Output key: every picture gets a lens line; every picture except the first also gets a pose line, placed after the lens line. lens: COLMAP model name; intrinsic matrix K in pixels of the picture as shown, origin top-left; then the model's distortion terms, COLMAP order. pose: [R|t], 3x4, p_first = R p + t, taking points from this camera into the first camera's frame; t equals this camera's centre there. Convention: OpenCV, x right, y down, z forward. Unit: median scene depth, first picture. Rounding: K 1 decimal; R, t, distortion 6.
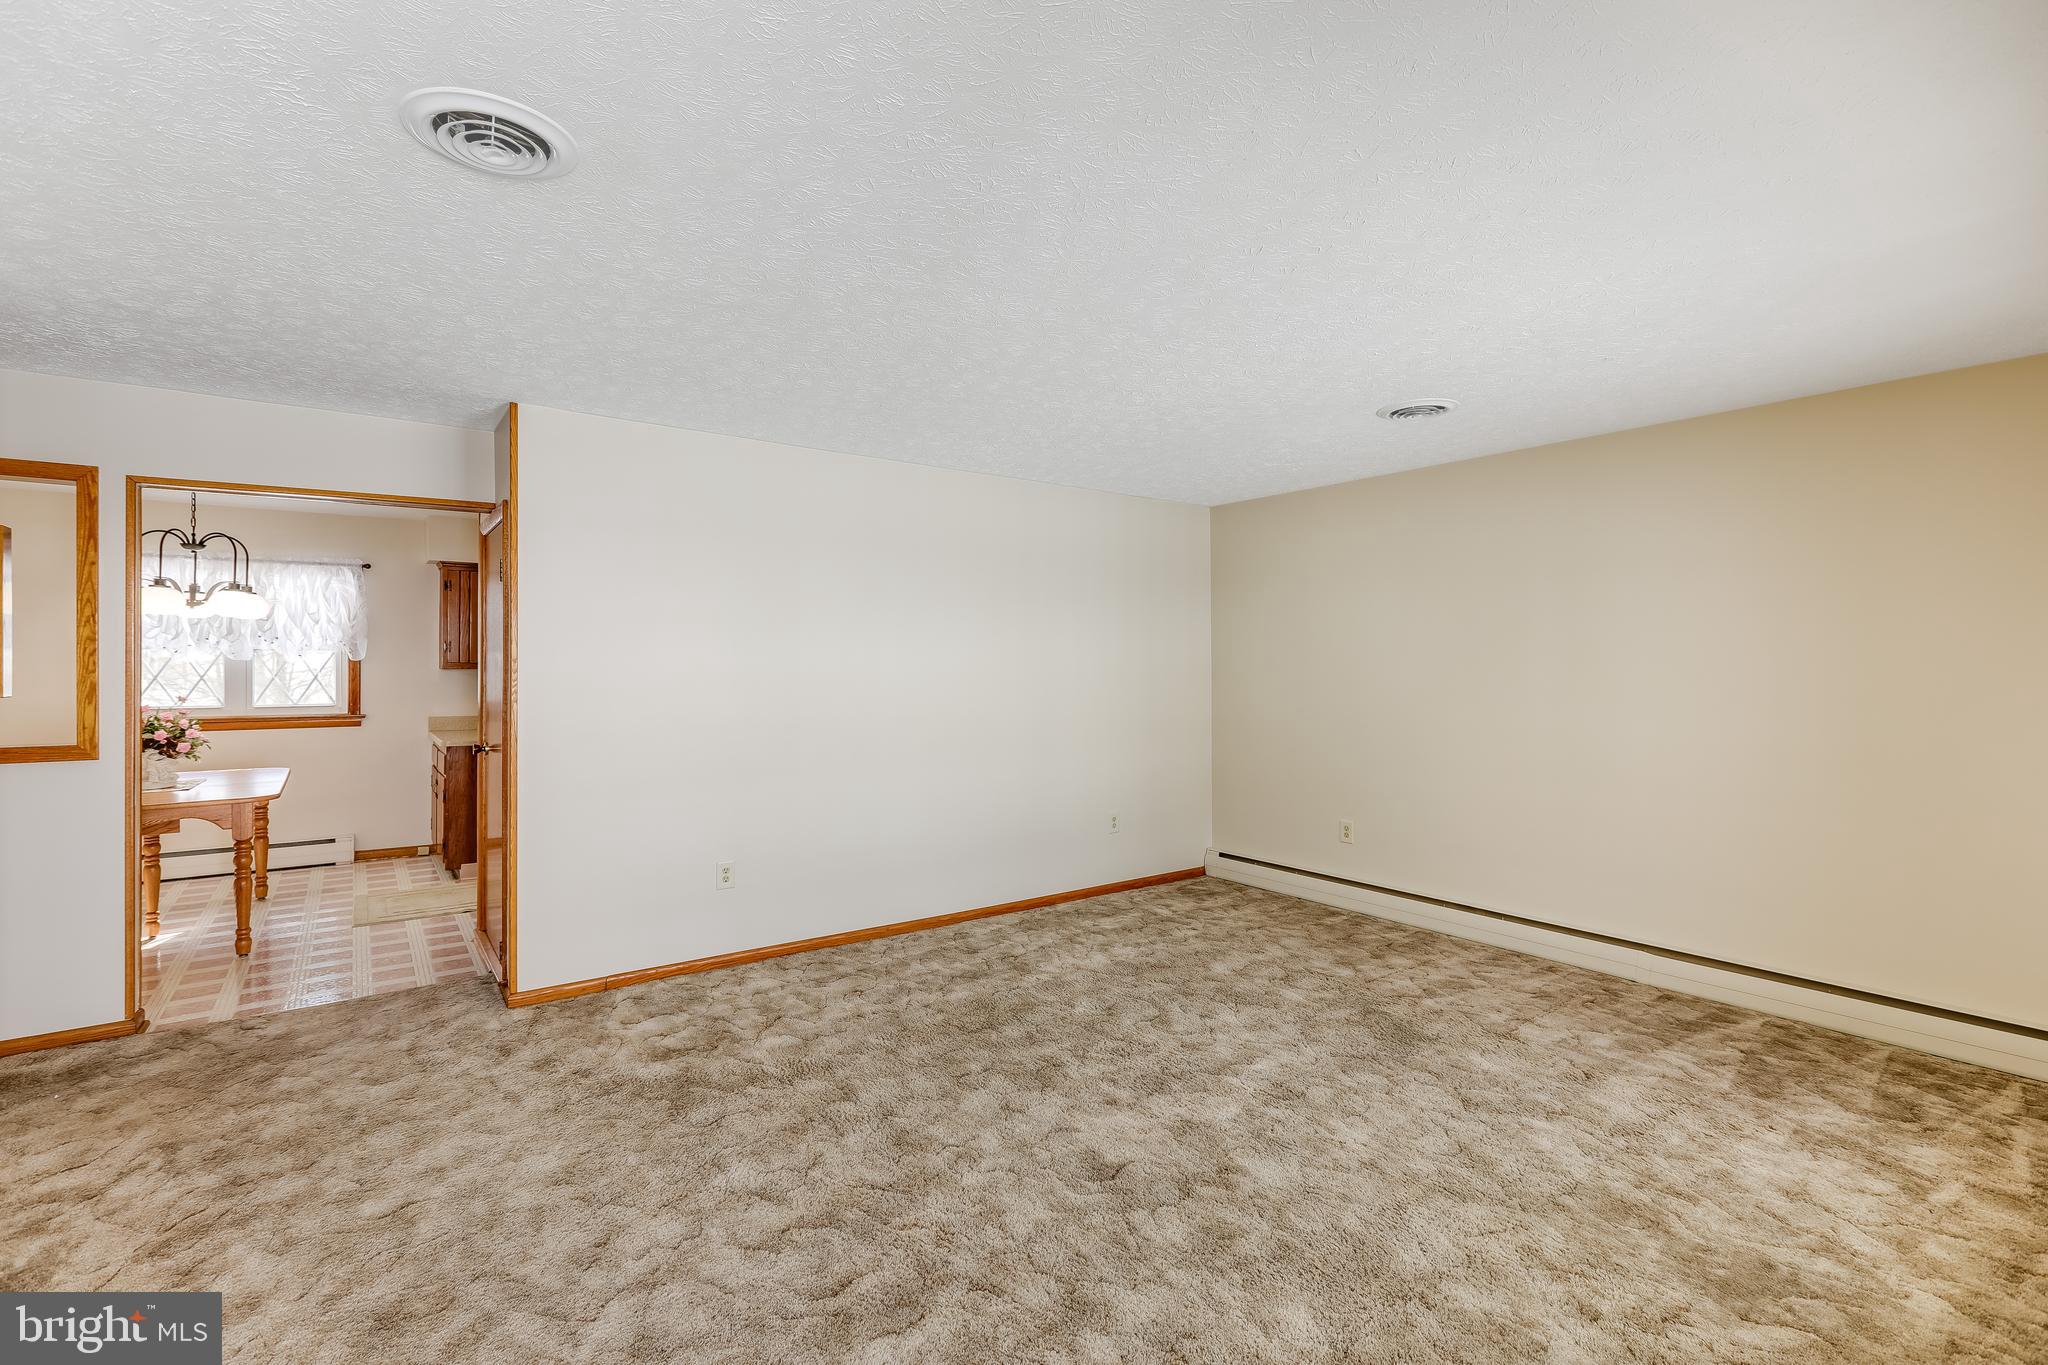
lens RADIAL K [[925.9, 0, 1016.9], [0, 925.9, 646.9], [0, 0, 1]] dist [-0.001793, 0.001227]
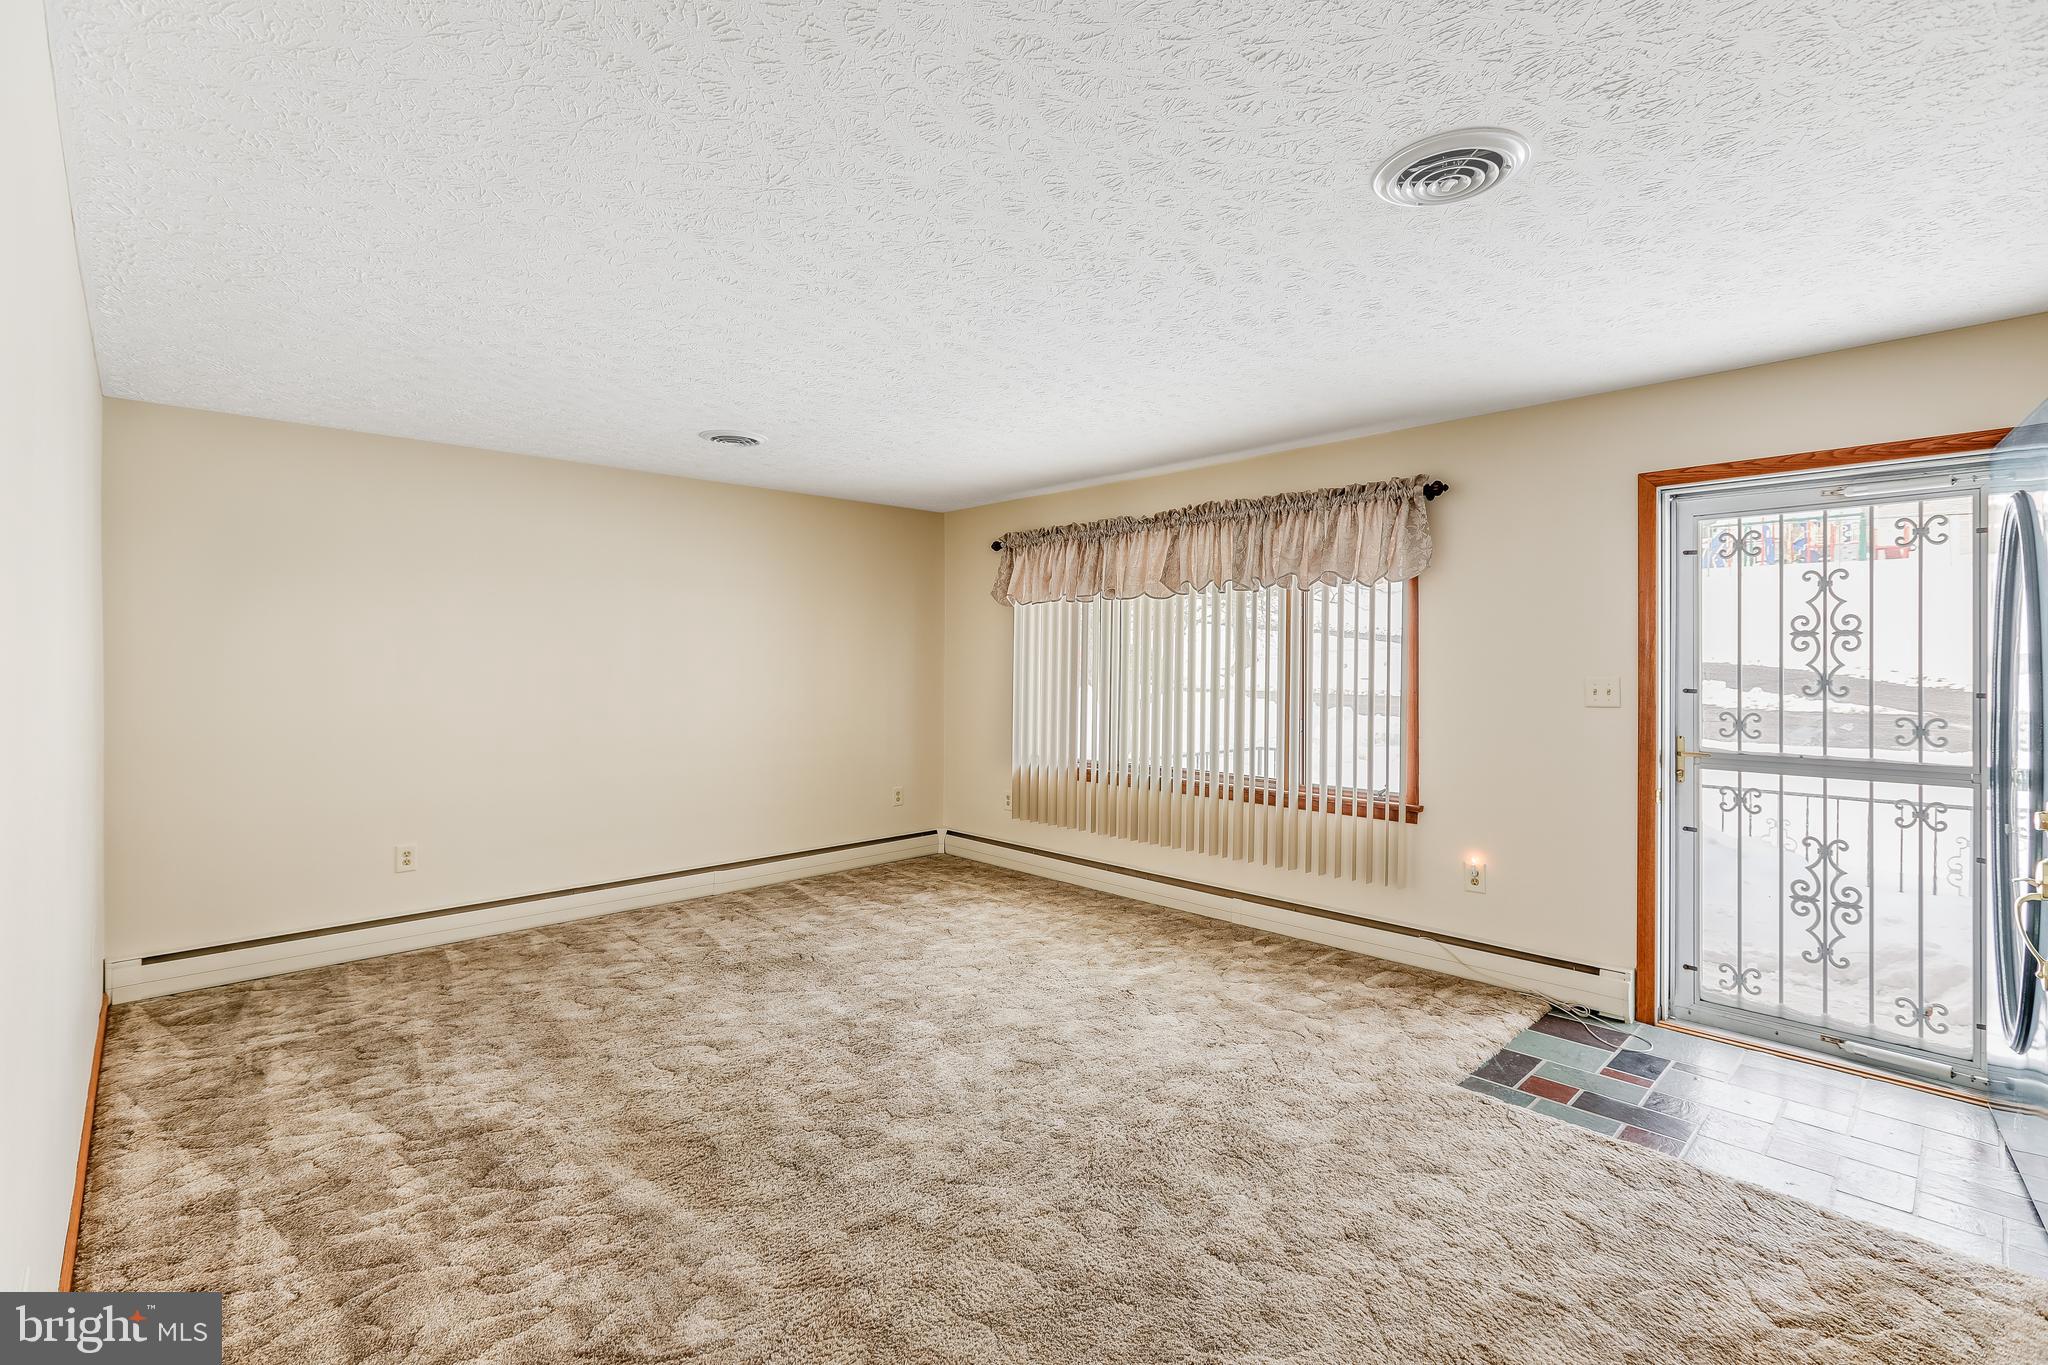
lens RADIAL K [[914.4, 0, 1028.7], [0, 914.4, 671.7], [0, 0, 1]] dist [-0.000684, -0.000270]
pose [[-0.148105, -0.009727, 0.988924, -0.739852], [-0.019721, 0.999782, 0.006880, 0.023168], [-0.988775, -0.018484, -0.148264, 0.801838]]
